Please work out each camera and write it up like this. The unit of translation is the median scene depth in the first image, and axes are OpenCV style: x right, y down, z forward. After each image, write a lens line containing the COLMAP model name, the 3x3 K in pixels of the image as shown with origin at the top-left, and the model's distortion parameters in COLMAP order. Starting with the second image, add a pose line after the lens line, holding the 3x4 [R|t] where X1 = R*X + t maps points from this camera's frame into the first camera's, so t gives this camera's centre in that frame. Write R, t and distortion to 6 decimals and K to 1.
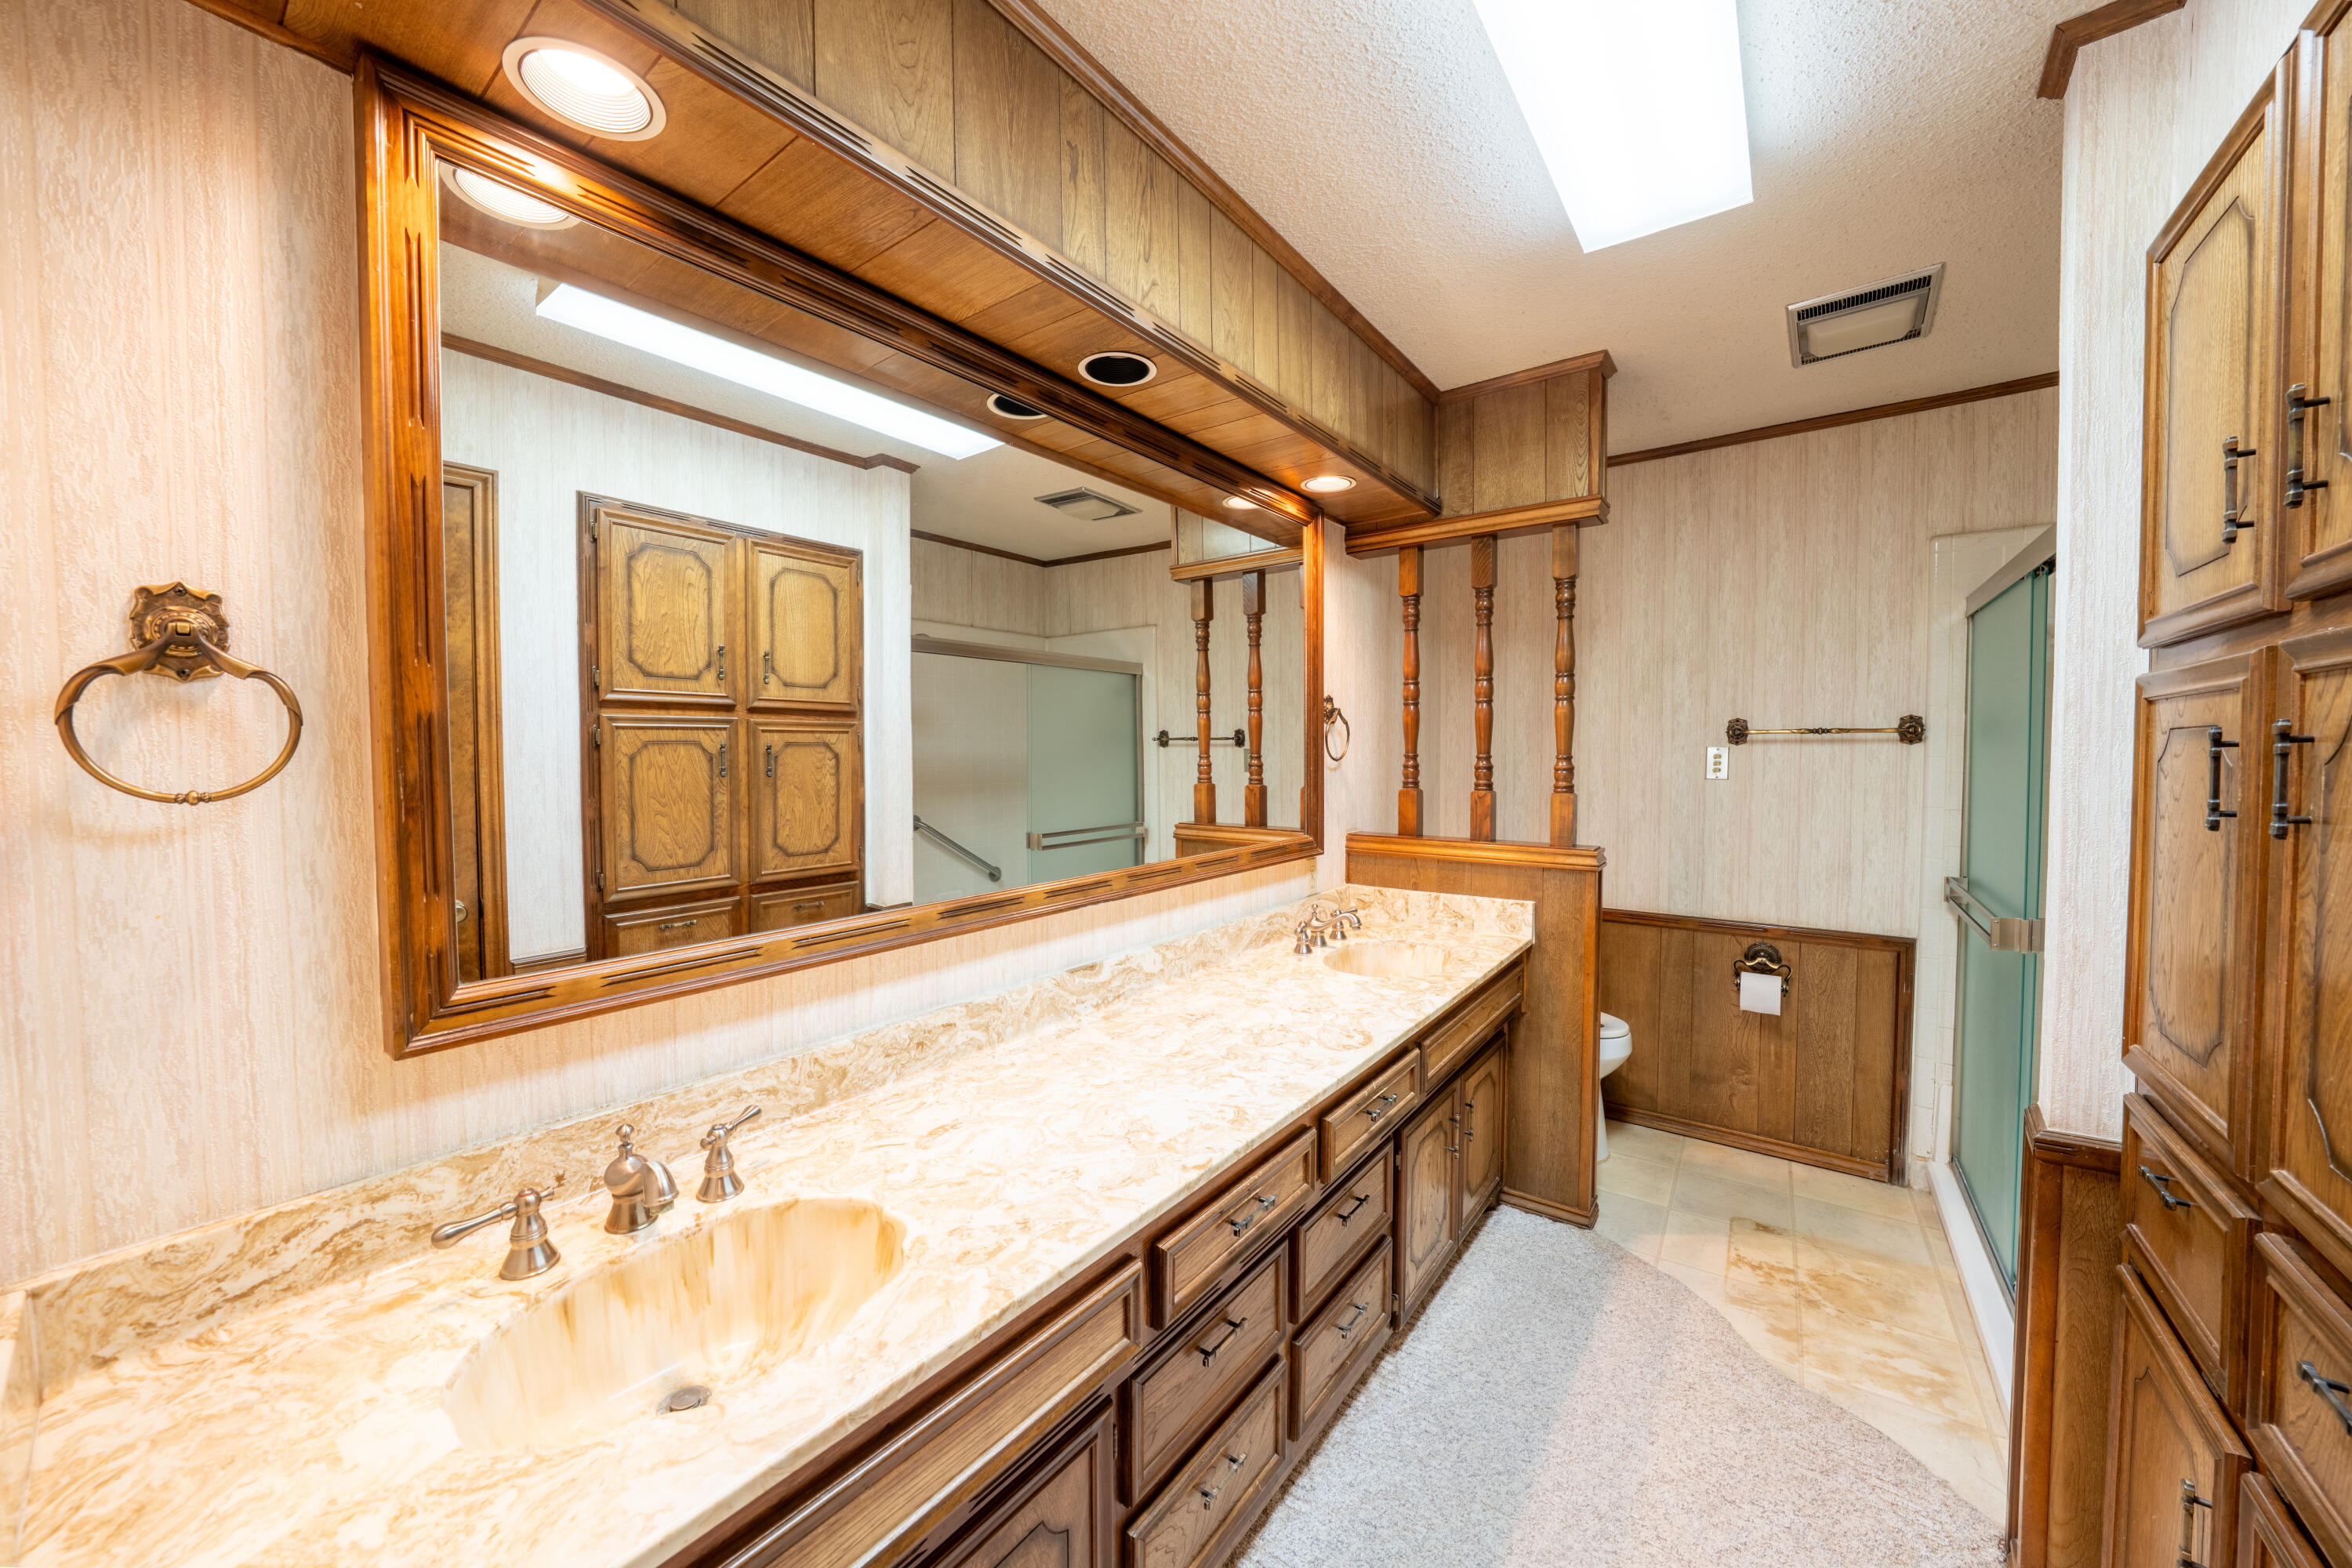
lens RADIAL K [[834.3, 0, 1174.0], [0, 834.3, 726.1], [0, 0, 1]] dist [-0.000541, -0.000009]
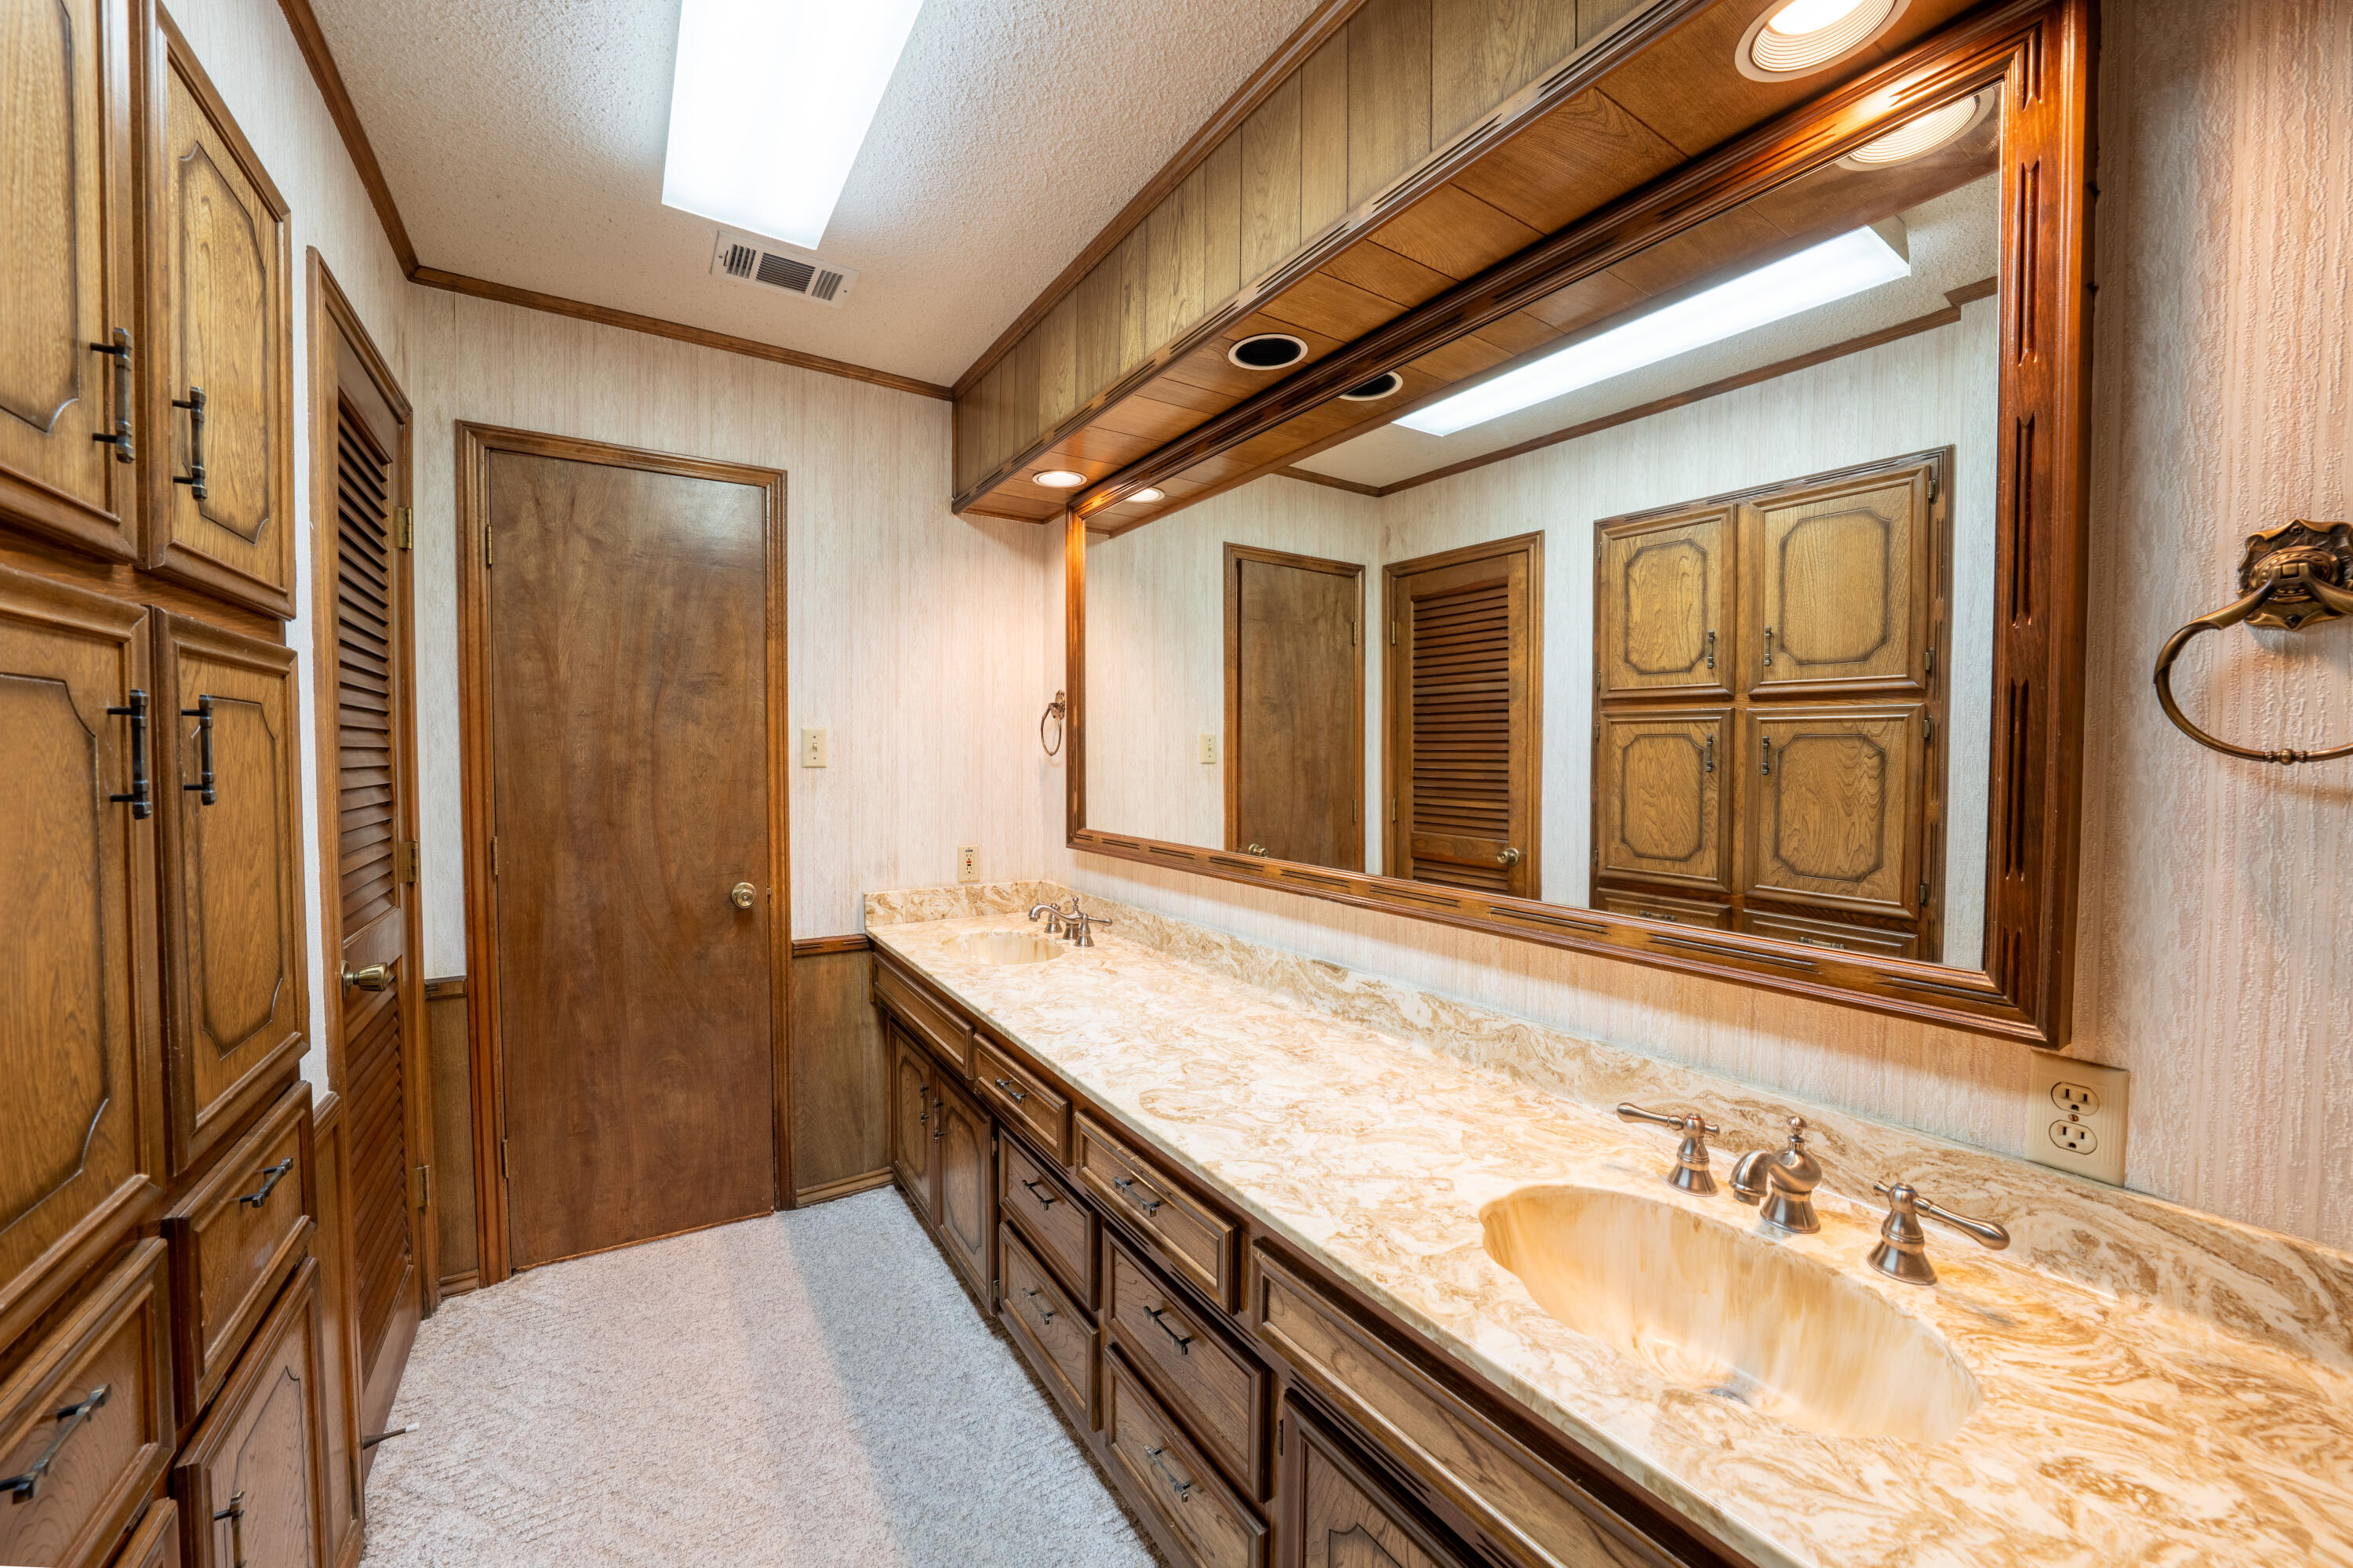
lens RADIAL K [[838.3, 0, 1164.0], [0, 838.3, 774.6], [0, 0, 1]] dist [-0.001186, -0.000044]
pose [[-0.312656, 0.033565, -0.949273, 0.577574], [0.019264, 0.999394, 0.028992, 0.026094], [0.949671, -0.009223, -0.313113, 0.757934]]
